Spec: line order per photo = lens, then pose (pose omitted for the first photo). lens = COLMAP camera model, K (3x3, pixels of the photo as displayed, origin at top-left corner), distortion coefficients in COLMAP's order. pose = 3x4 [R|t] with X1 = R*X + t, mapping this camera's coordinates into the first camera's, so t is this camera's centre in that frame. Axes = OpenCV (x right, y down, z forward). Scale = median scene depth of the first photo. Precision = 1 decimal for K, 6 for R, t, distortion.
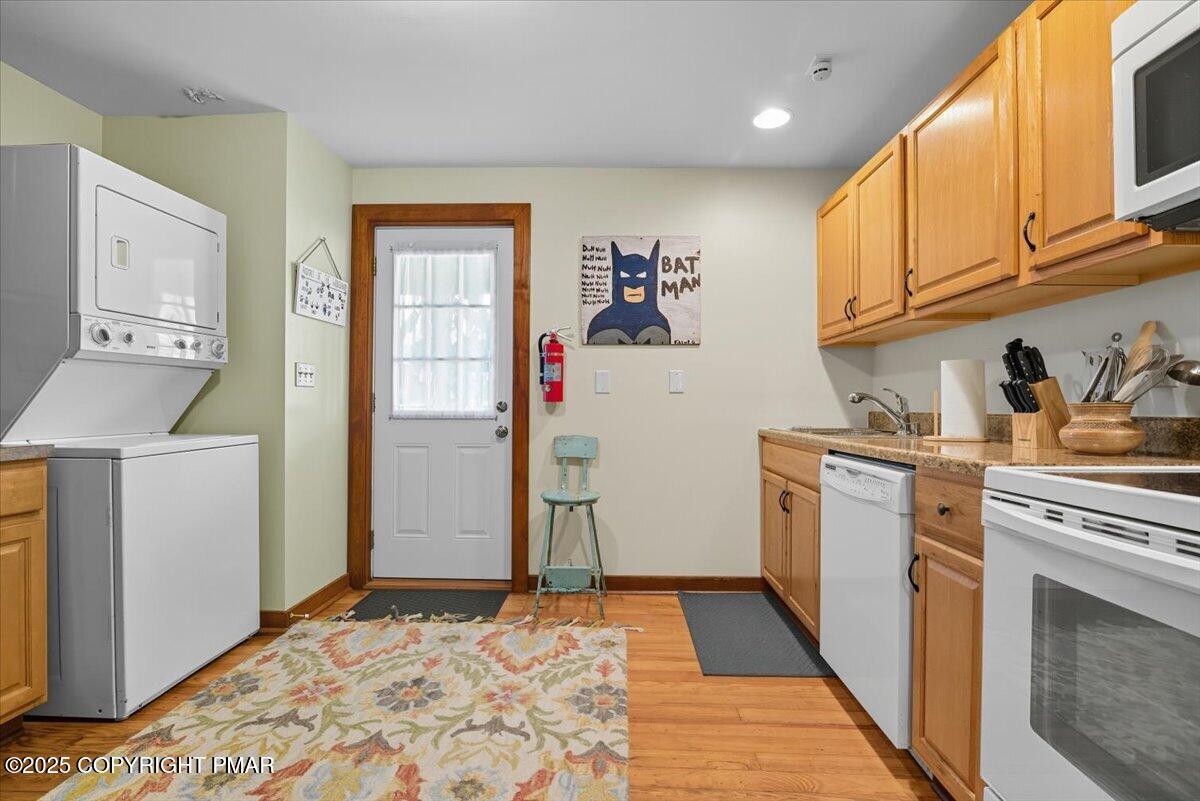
lens RADIAL K [[552.7, 0, 602.6], [0, 552.7, 403.4], [0, 0, 1]] dist [-0.018921, -0.000223]
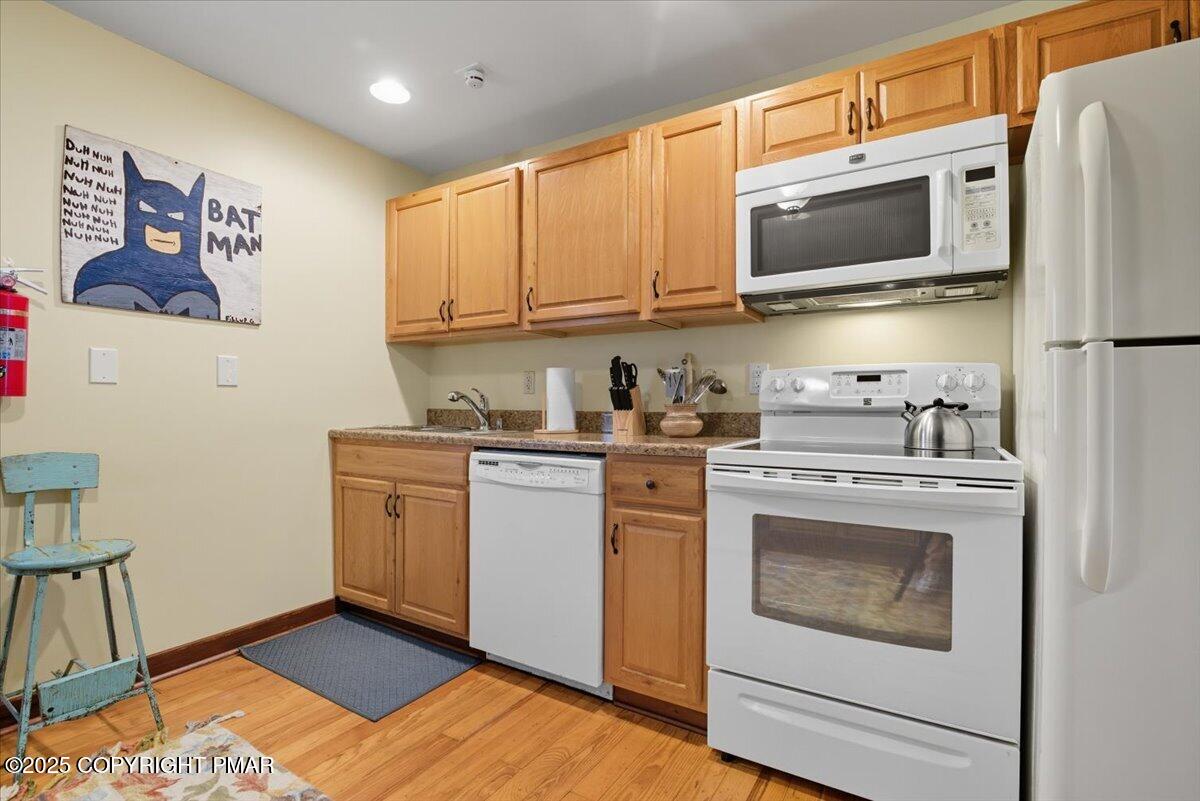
lens RADIAL K [[559.5, 0, 595.2], [0, 559.5, 402.5], [0, 0, 1]] dist [-0.019073, -0.000205]
pose [[0.497395, 0.002073, 0.867522, -0.270464], [-0.008162, 0.999964, 0.002290, -0.002916], [-0.867486, -0.008219, 0.497394, 0.196050]]
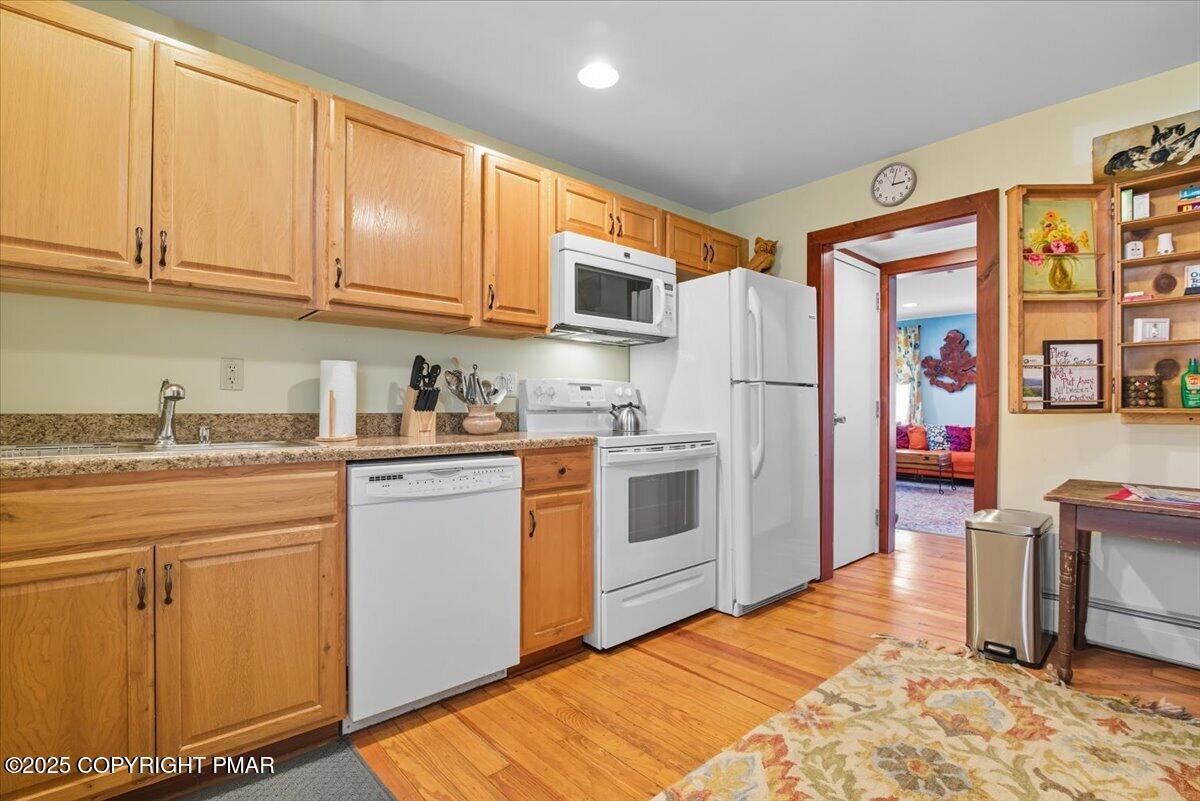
lens RADIAL K [[554.5, 0, 602.8], [0, 554.5, 409.9], [0, 0, 1]] dist [-0.016777, 0.000024]
pose [[-0.693661, -0.008490, 0.720252, -0.285474], [-0.009310, 0.999953, 0.002821, 0.002918], [-0.720242, -0.004749, -0.693707, 0.898487]]
